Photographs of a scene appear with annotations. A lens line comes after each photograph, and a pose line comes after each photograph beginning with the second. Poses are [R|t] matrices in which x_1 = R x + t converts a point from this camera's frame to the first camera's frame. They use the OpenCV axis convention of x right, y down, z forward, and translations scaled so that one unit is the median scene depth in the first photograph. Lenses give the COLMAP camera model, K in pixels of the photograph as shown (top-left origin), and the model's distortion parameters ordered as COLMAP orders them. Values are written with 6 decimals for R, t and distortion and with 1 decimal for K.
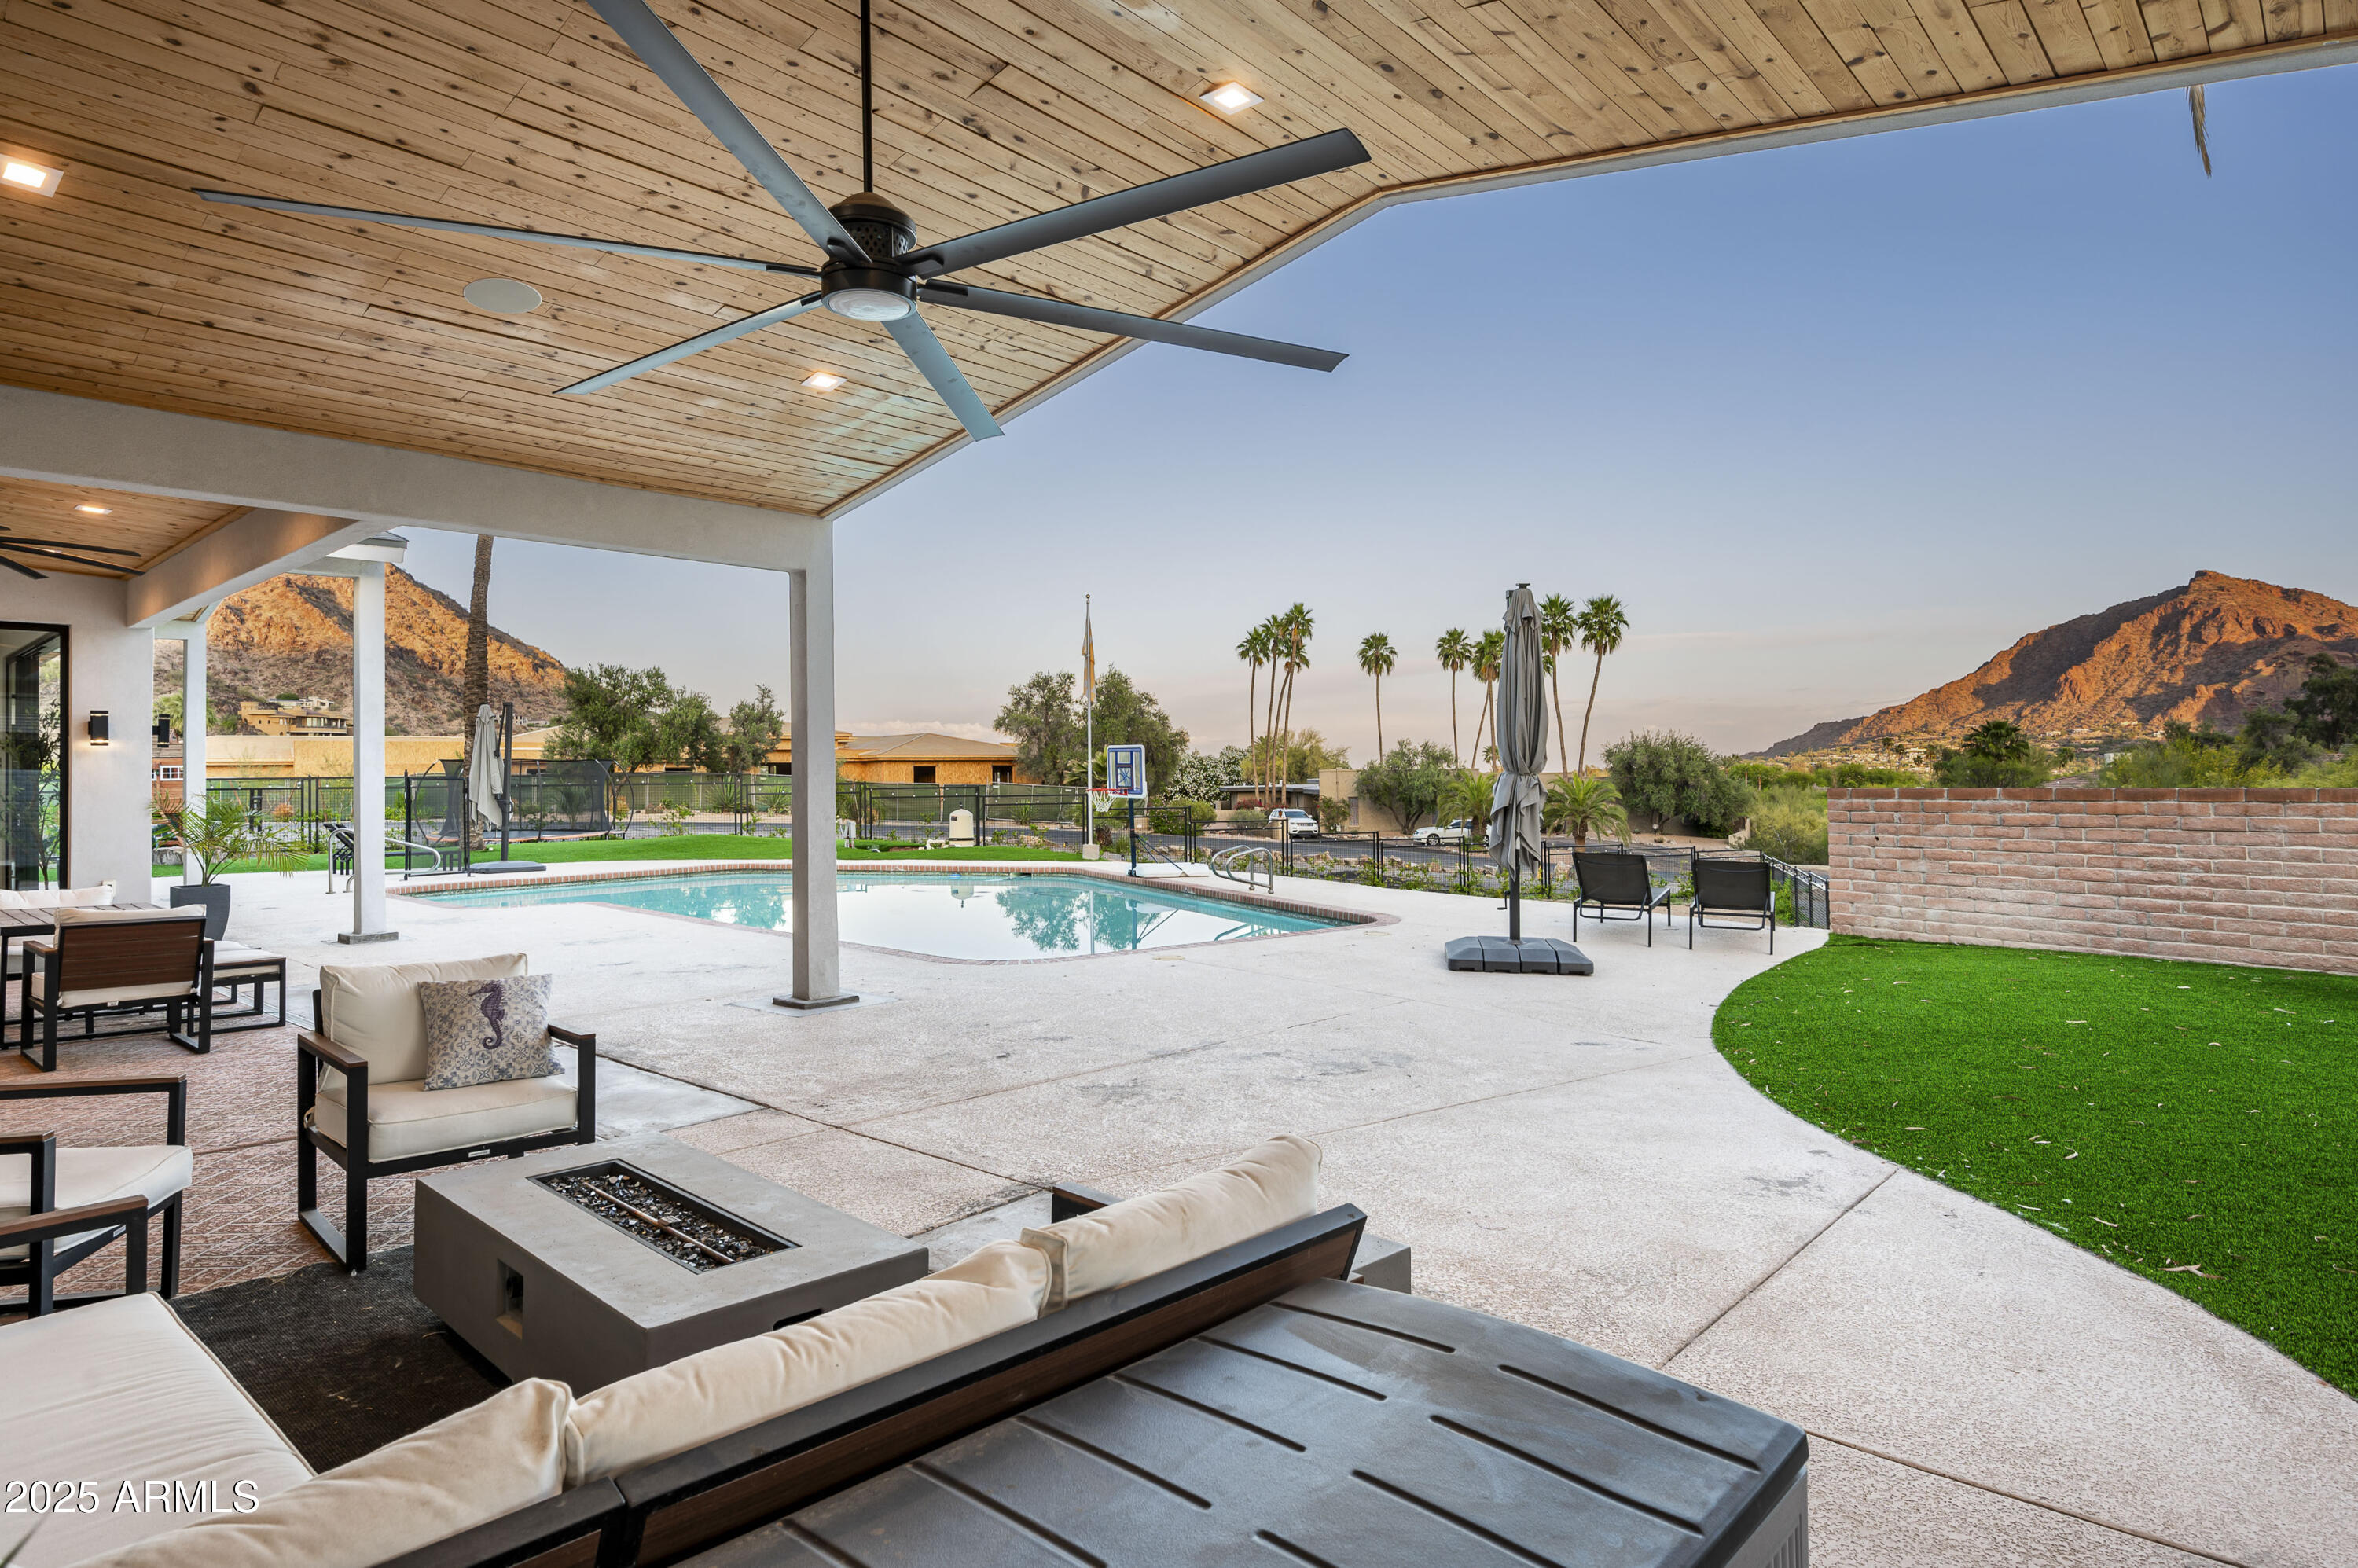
lens RADIAL K [[1314.5, 0, 1174.8], [0, 1314.5, 727.8], [0, 0, 1]] dist [-0.005335, 0.000850]
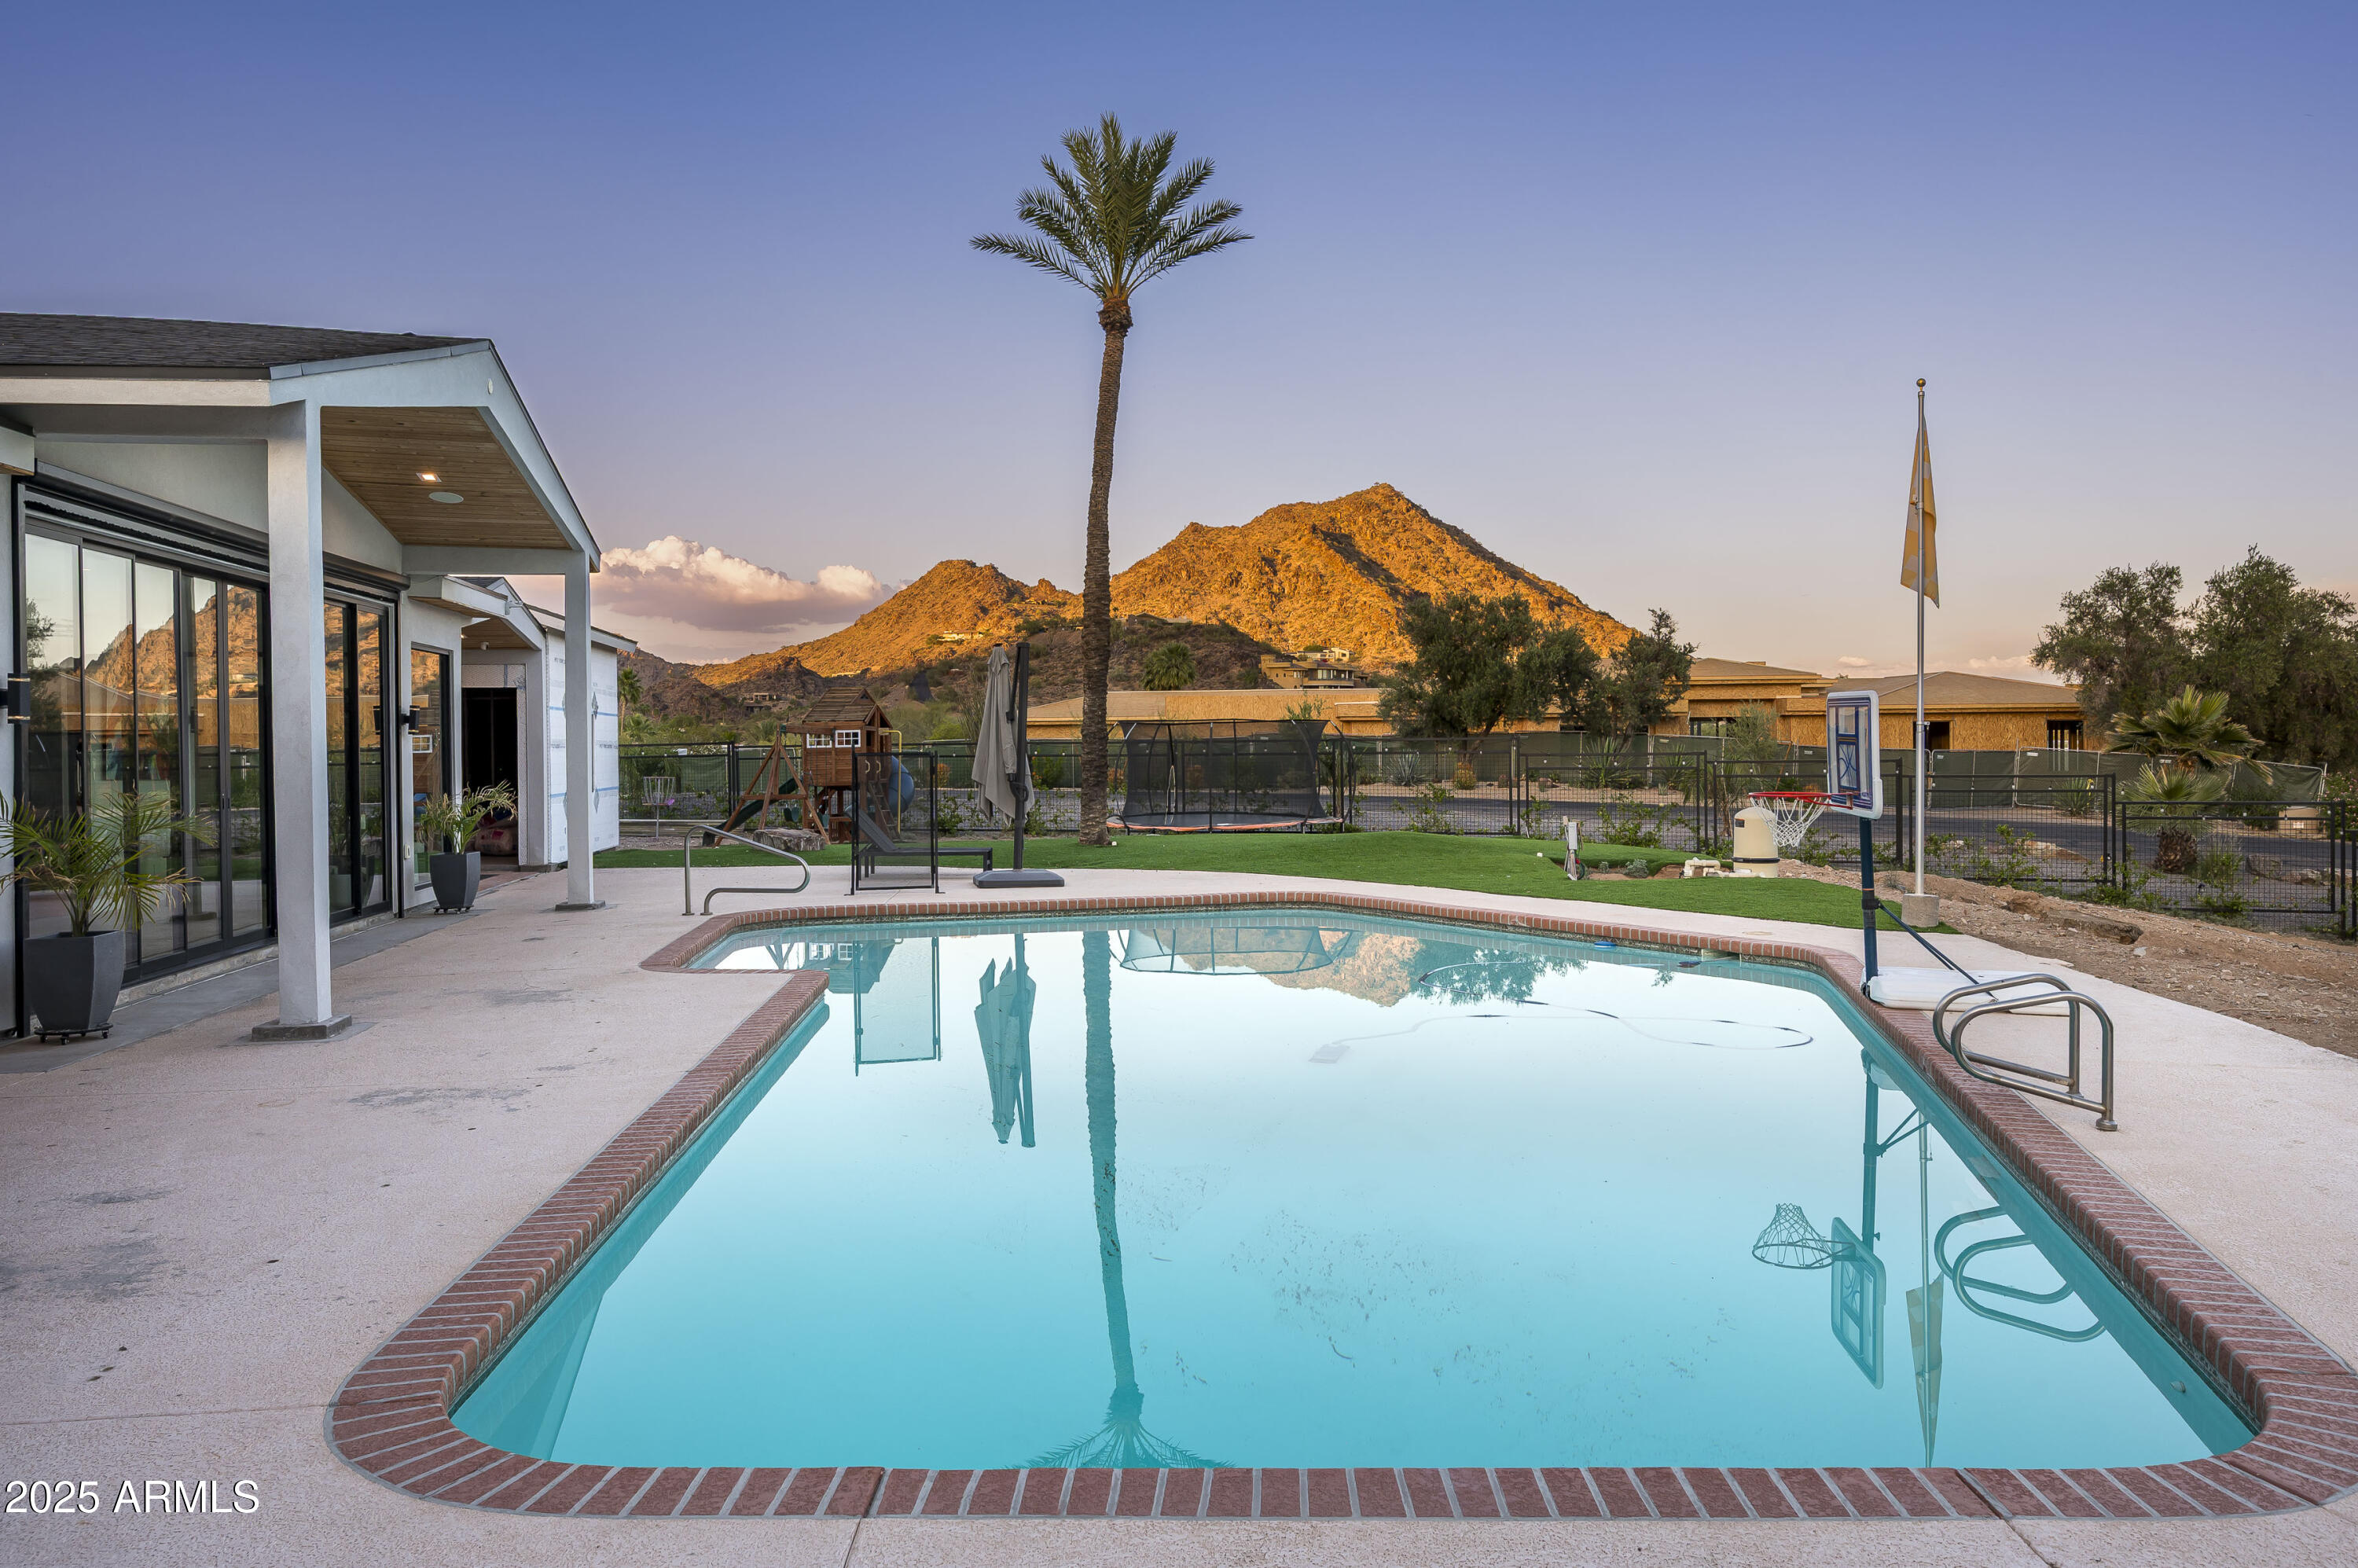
lens RADIAL K [[1612.3, 0, 1195.9], [0, 1612.3, 768.1], [0, 0, 1]] dist [-0.004488, -0.002579]
pose [[0.773855, 0.015236, -0.633180, 0.037269], [0.023027, 0.998373, 0.052167, 0.001526], [0.632944, -0.054950, 0.772245, 0.132298]]
